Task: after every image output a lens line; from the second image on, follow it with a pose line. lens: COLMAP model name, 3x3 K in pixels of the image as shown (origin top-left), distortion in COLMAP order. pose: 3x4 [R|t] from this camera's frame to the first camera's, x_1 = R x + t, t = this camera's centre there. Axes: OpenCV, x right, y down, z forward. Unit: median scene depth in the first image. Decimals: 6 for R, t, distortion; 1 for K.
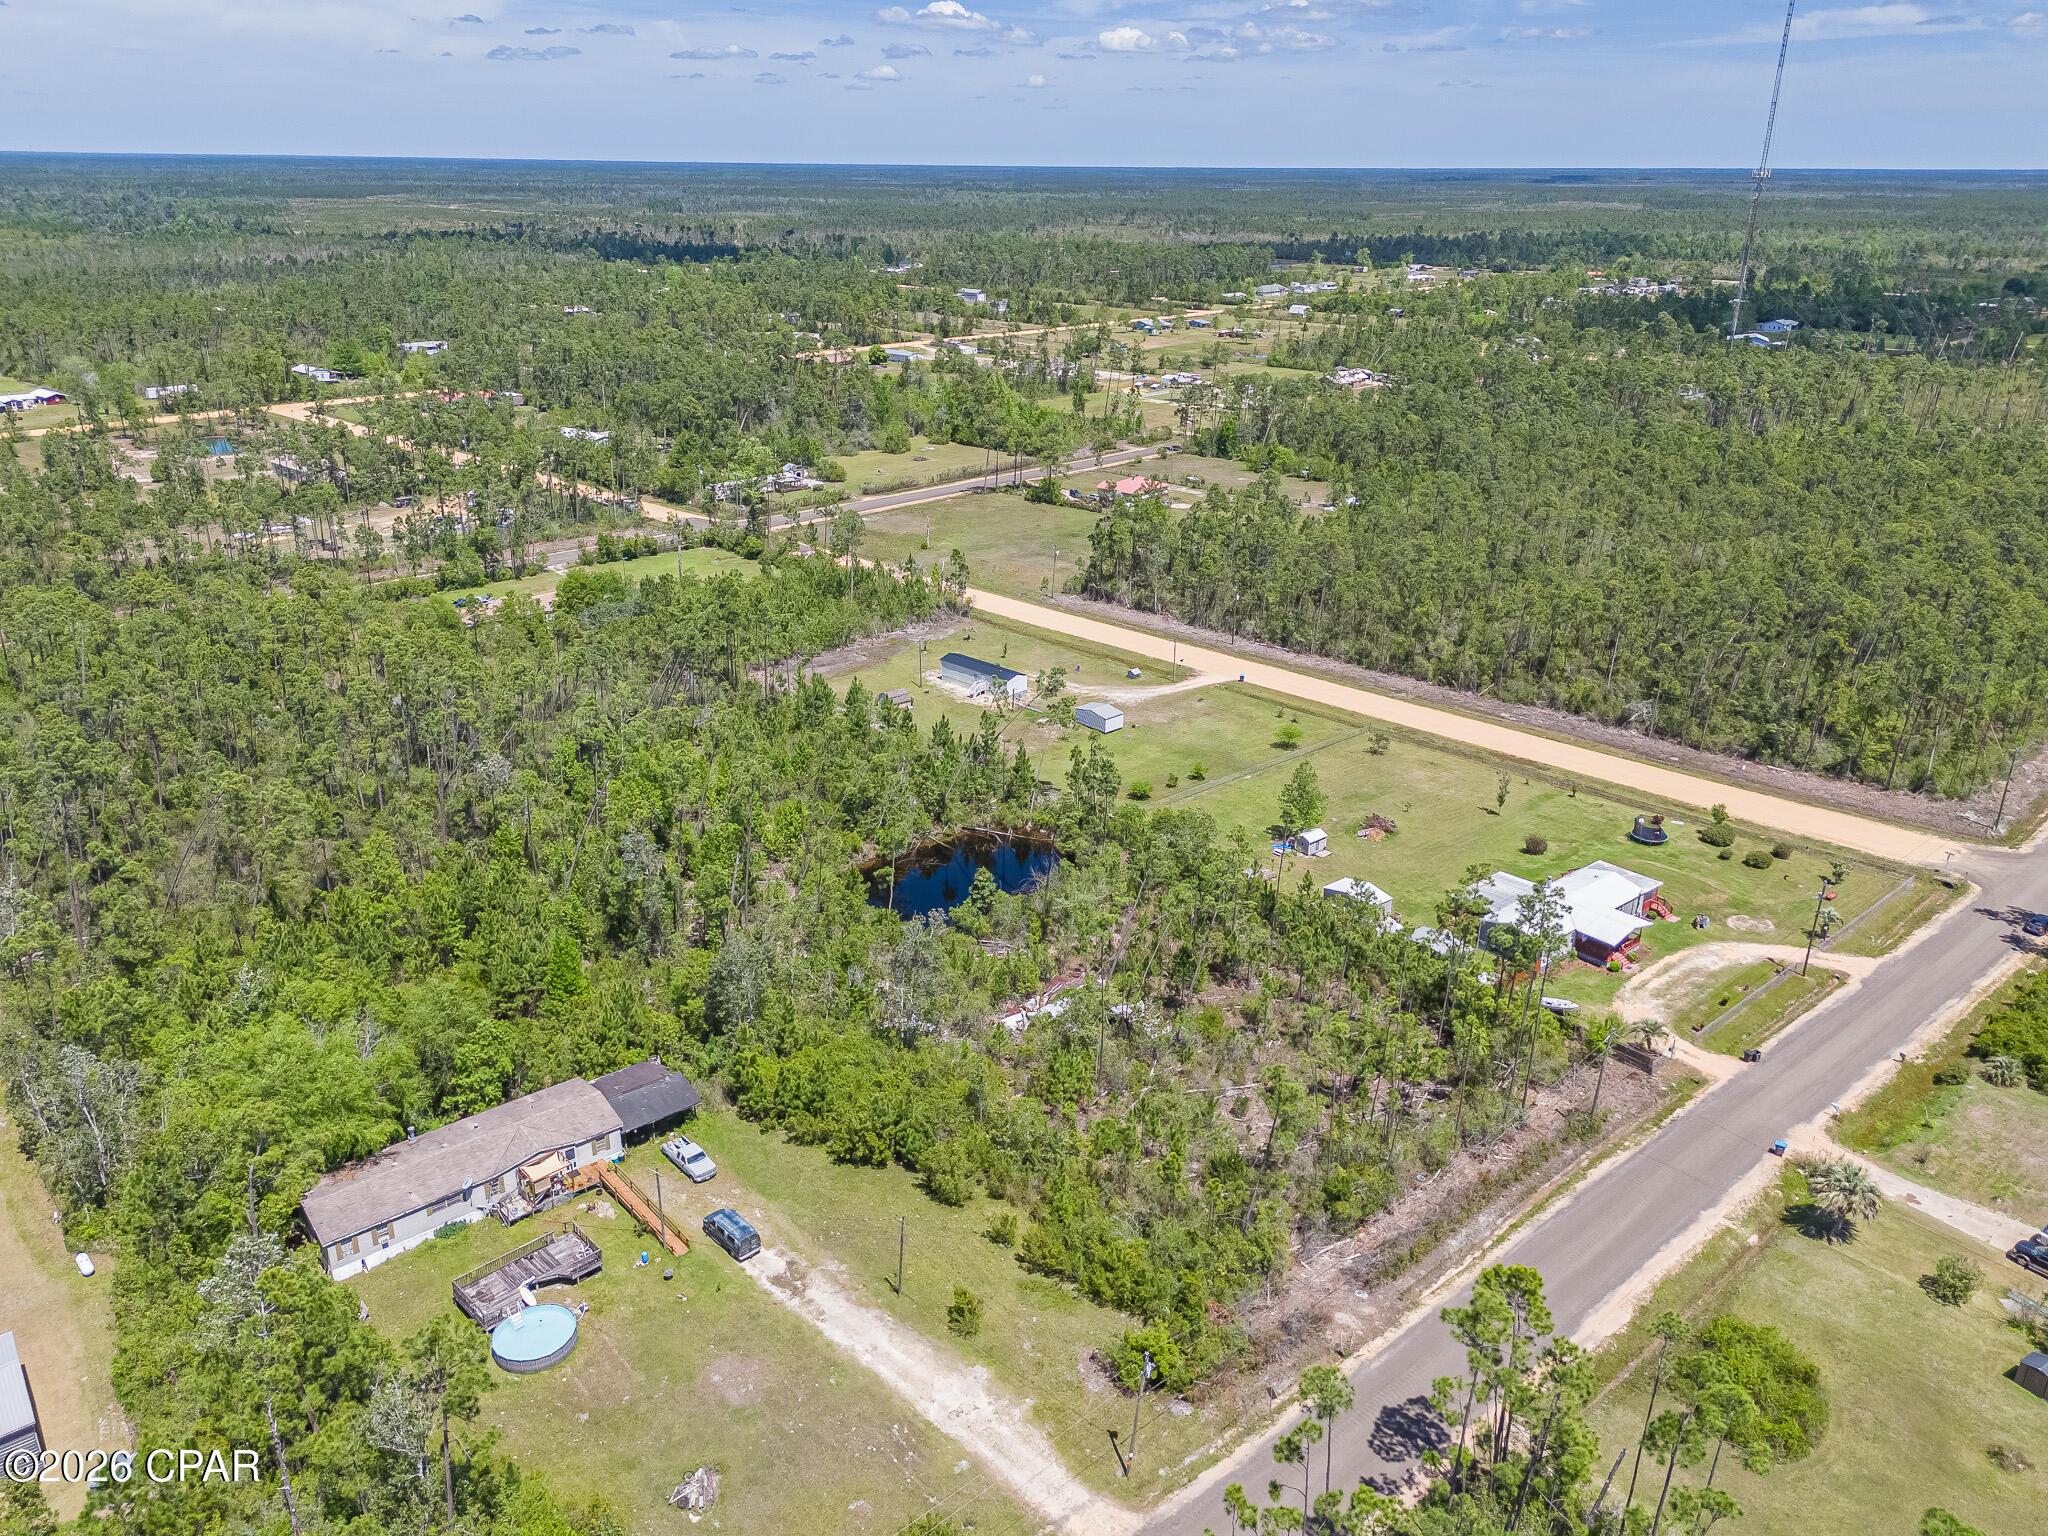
lens RADIAL K [[1509.2, 0, 1024.0], [0, 1509.2, 768.0], [0, 0, 1]] dist [0.077504, -0.074893]
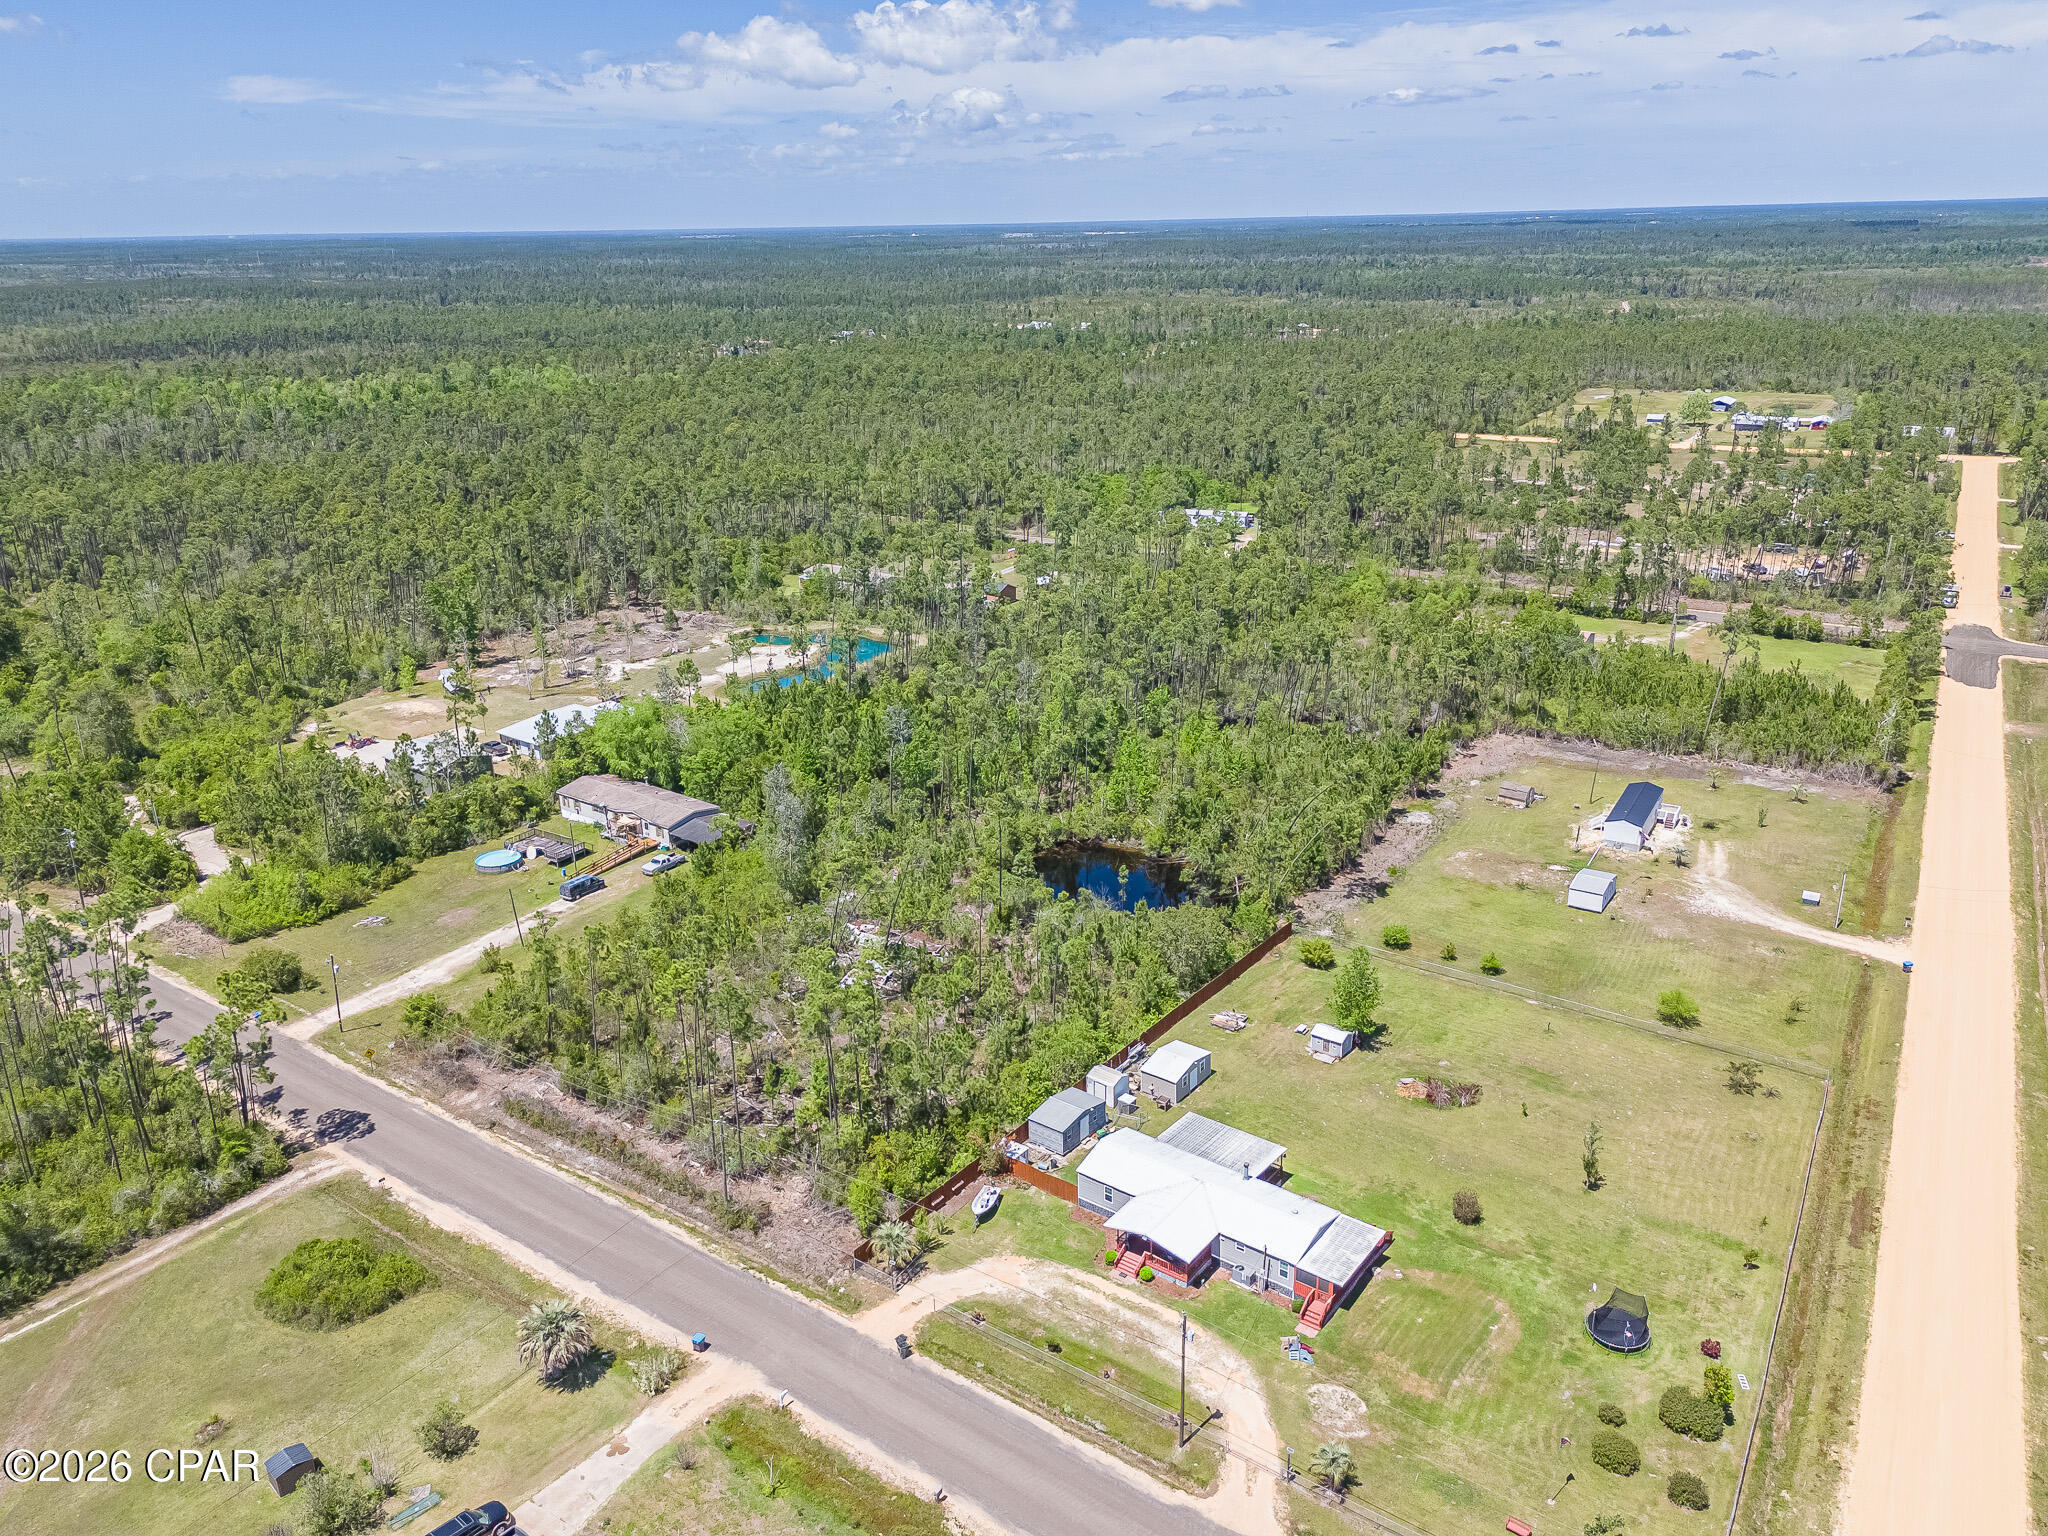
lens RADIAL K [[1492.6, 0, 1043.5], [0, 1492.6, 791.7], [0, 0, 1]] dist [0.023948, -0.002804]
pose [[0.230628, 0.331927, -0.914678, 1.089542], [-0.340257, 0.908184, 0.243777, -0.274500], [0.911612, 0.255004, 0.322393, 0.749095]]
